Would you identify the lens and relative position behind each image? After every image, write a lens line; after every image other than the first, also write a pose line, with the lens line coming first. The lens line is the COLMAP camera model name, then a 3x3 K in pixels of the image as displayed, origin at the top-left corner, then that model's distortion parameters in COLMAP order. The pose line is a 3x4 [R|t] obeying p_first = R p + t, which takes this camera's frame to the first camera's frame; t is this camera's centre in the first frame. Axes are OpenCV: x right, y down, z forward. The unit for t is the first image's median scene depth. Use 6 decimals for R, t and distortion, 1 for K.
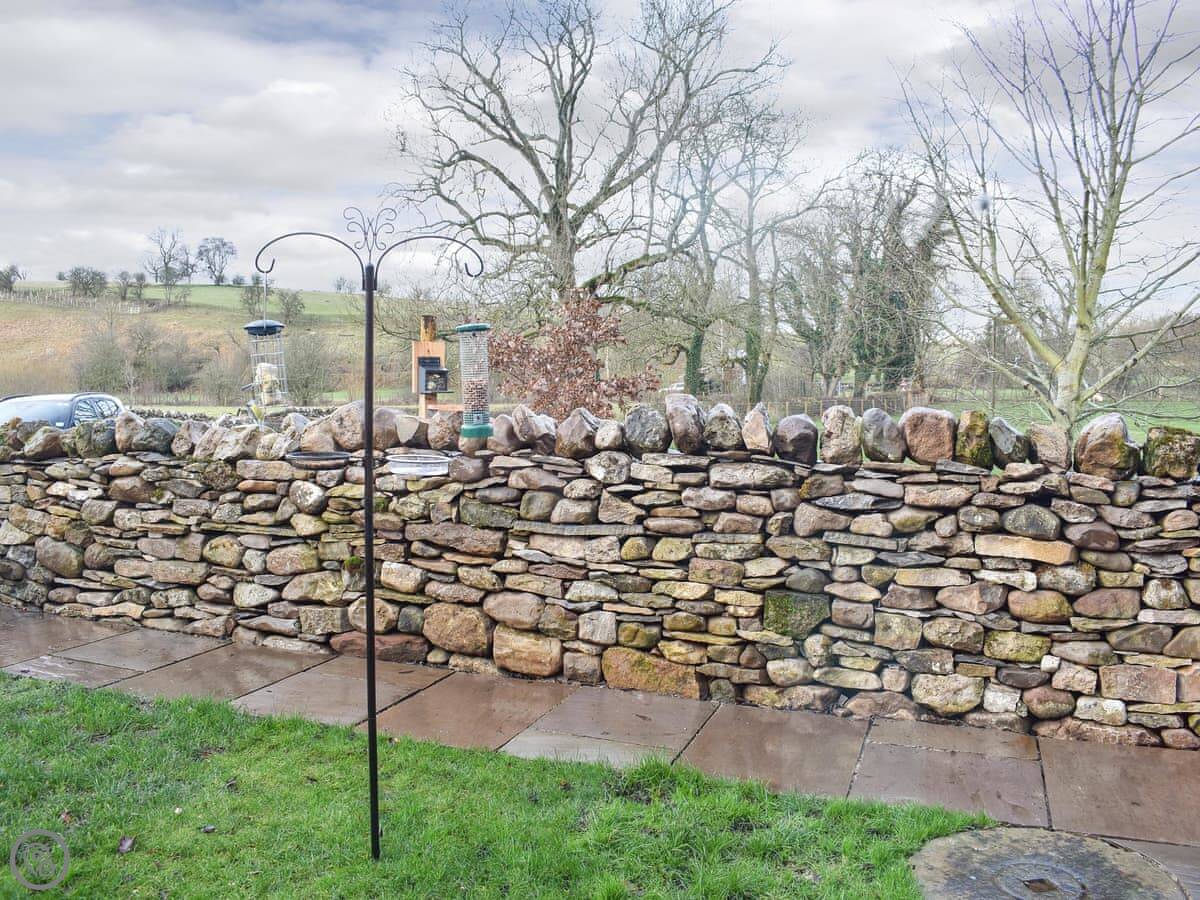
lens RADIAL K [[1077.1, 0, 604.7], [0, 1077.1, 451.5], [0, 0, 1]] dist [-0.085942, -0.001318]
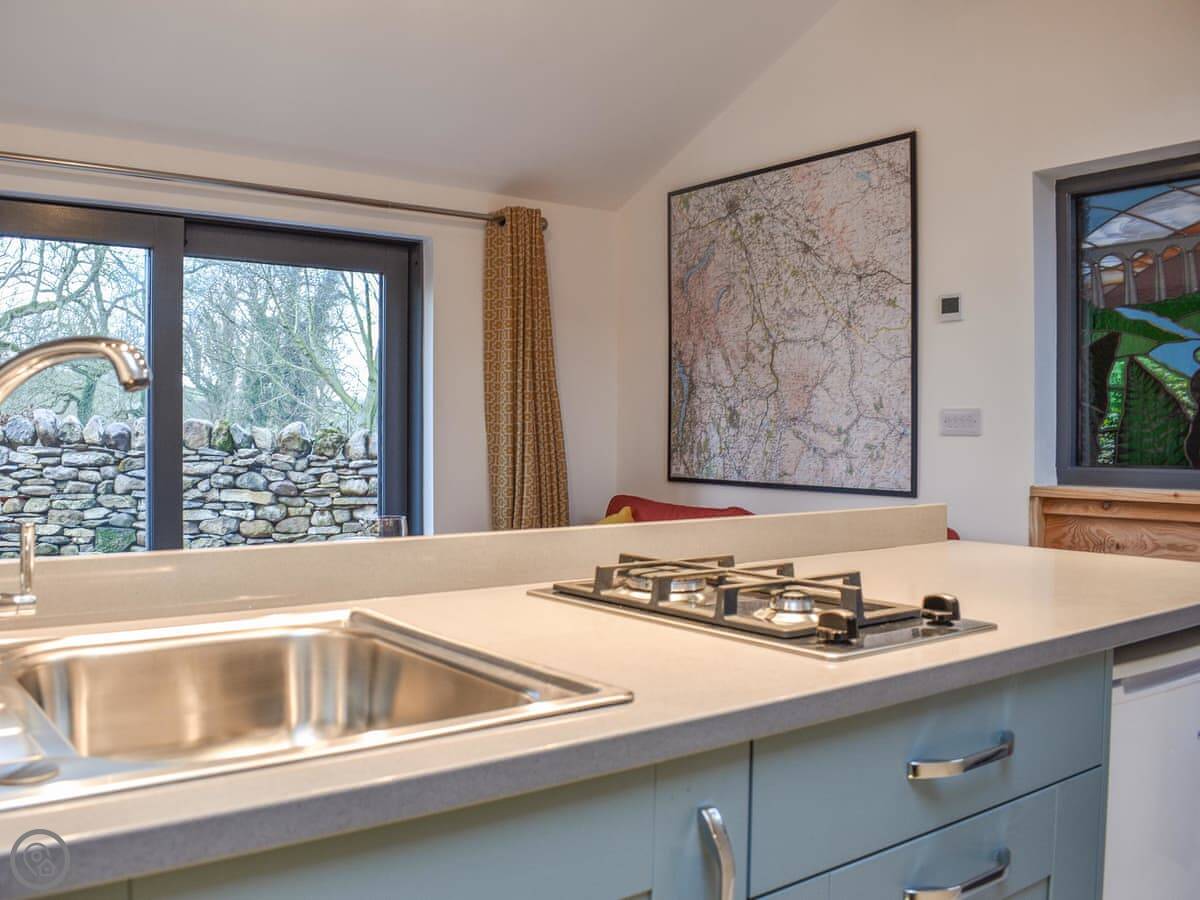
lens RADIAL K [[1060.6, 0, 518.9], [0, 1060.6, 445.2], [0, 0, 1]] dist [-0.089713, 0.027676]
pose [[0.889748, 0.009567, 0.456351, -0.006775], [0.016164, 0.998493, -0.052448, 0.097256], [-0.456165, 0.054043, 0.888252, -0.721739]]
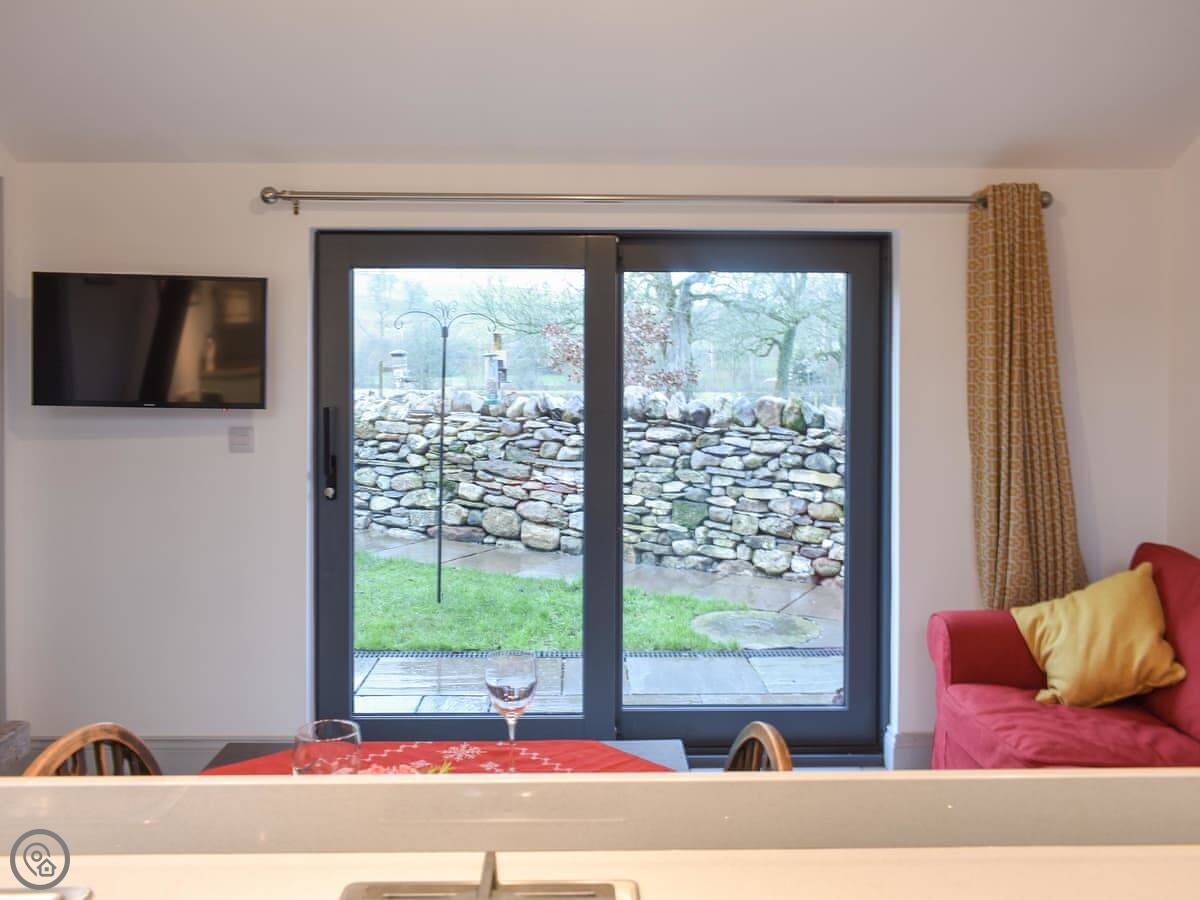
lens RADIAL K [[1034.6, 0, 604.8], [0, 1034.6, 380.1], [0, 0, 1]] dist [0.003579, 0.005138]
pose [[0.994675, 0.017045, -0.101647, 0.203461], [-0.022664, 0.998263, -0.054382, 0.028943], [0.100543, 0.056396, 0.993333, -0.672702]]
